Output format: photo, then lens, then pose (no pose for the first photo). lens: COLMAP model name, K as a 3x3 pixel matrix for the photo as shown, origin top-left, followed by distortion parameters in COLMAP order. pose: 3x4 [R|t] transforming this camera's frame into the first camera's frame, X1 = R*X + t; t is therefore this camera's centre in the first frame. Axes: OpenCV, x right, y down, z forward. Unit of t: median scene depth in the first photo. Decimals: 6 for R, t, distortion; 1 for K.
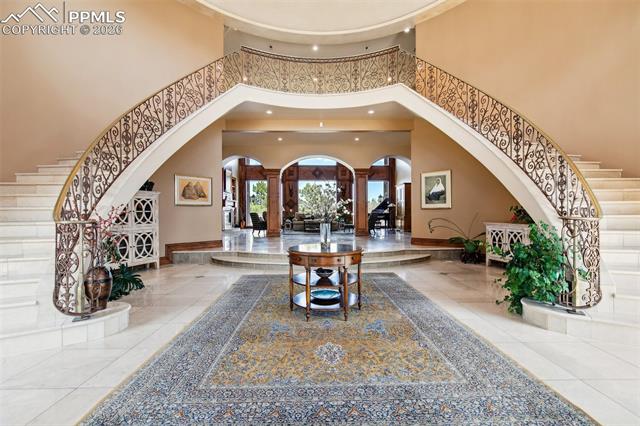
lens RADIAL K [[290.1, 0, 320.8], [0, 290.1, 212.4], [0, 0, 1]] dist [0.001359, -0.000145]
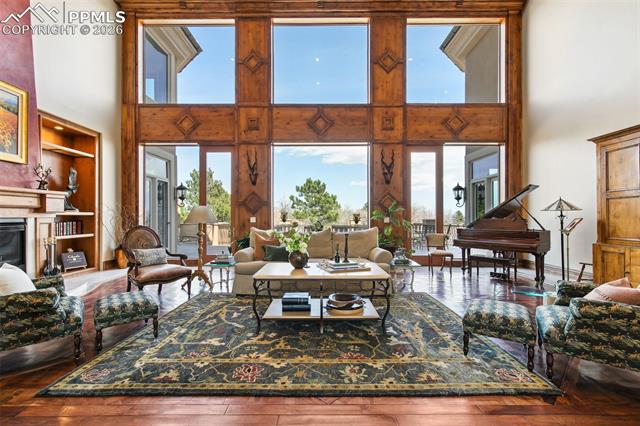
lens RADIAL K [[290.1, 0, 317.5], [0, 290.1, 214.9], [0, 0, 1]] dist [0.001359, -0.000145]
pose [[0.999588, 0.000557, -0.028713, -0.004178], [-0.000587, 0.999999, -0.001070, -0.013041], [0.028713, 0.001086, 0.999587, 0.609468]]
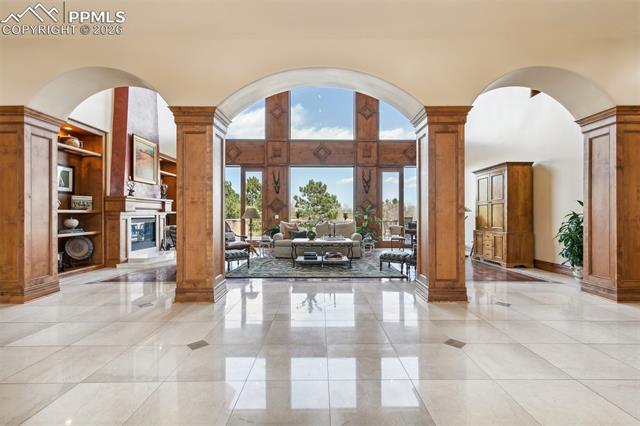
lens RADIAL K [[290.1, 0, 320.8], [0, 290.1, 213.3], [0, 0, 1]] dist [0.001359, -0.000145]
pose [[0.999771, 0.003277, -0.021162, -0.001062], [-0.003279, 0.999995, -0.000081, -0.014161], [0.021161, 0.000150, 0.999776, 0.413256]]
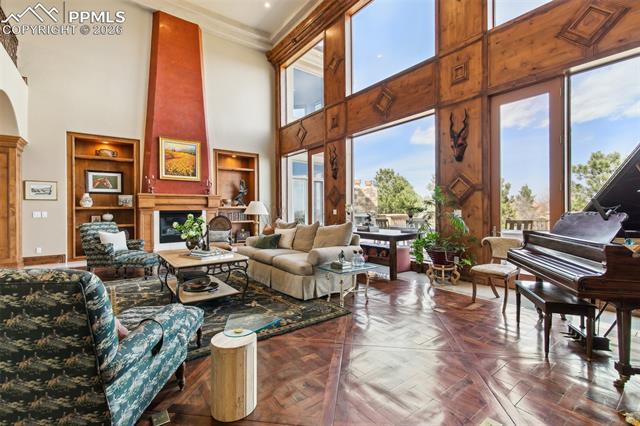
lens RADIAL K [[290.1, 0, 319.3], [0, 290.1, 213.8], [0, 0, 1]] dist [0.001359, -0.000145]
pose [[0.583206, 0.009266, -0.812271, 0.224549], [0.007891, 0.999823, 0.017071, -0.011410], [0.812286, -0.016366, 0.583030, 0.736049]]
